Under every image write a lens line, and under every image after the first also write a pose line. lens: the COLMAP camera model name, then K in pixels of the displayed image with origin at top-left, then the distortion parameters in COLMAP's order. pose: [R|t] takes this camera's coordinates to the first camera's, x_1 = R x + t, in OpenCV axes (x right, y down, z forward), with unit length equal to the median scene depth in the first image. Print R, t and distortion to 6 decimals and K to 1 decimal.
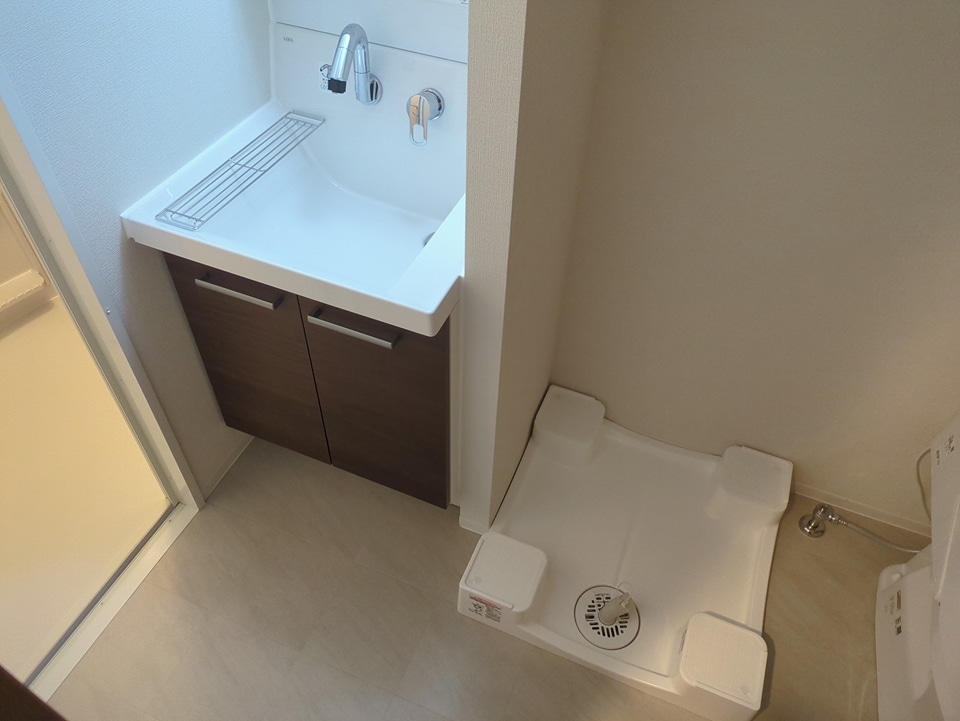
lens RADIAL K [[710.7, 0, 480.0], [0, 710.7, 360.5], [0, 0, 1]] dist [0.059222, -0.055623]
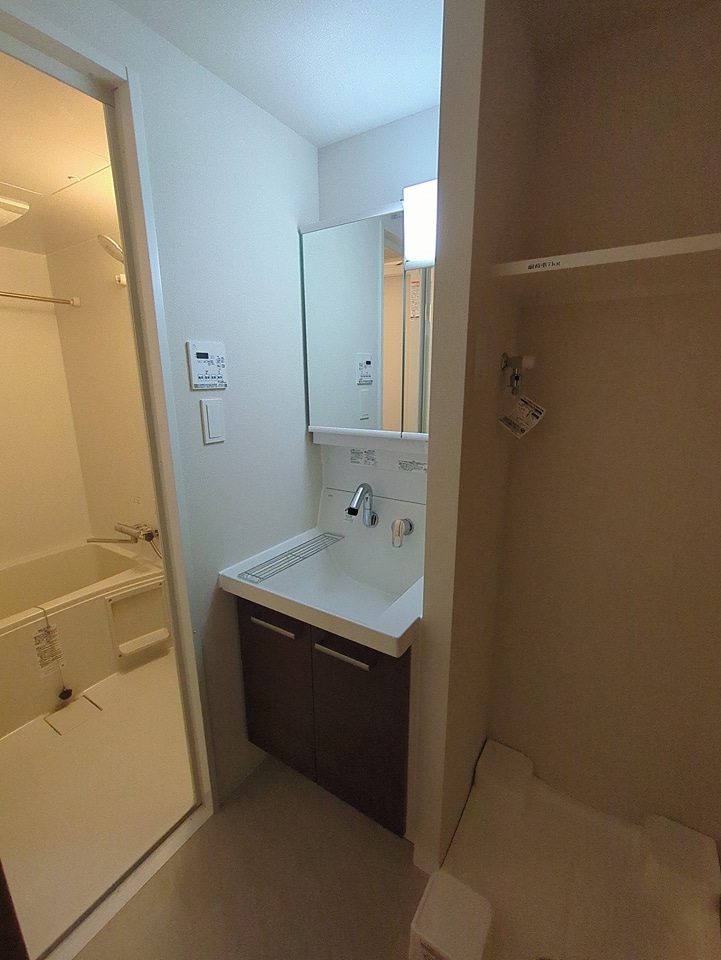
lens RADIAL K [[426.7, 0, 362.6], [0, 426.7, 483.9], [0, 0, 1]] dist [0.002705, 0.000580]
pose [[0.984668, 0.011394, -0.174066, 0.005768], [-0.102174, 0.846446, -0.522580, 0.095547], [0.141383, 0.532353, 0.834632, 0.081747]]
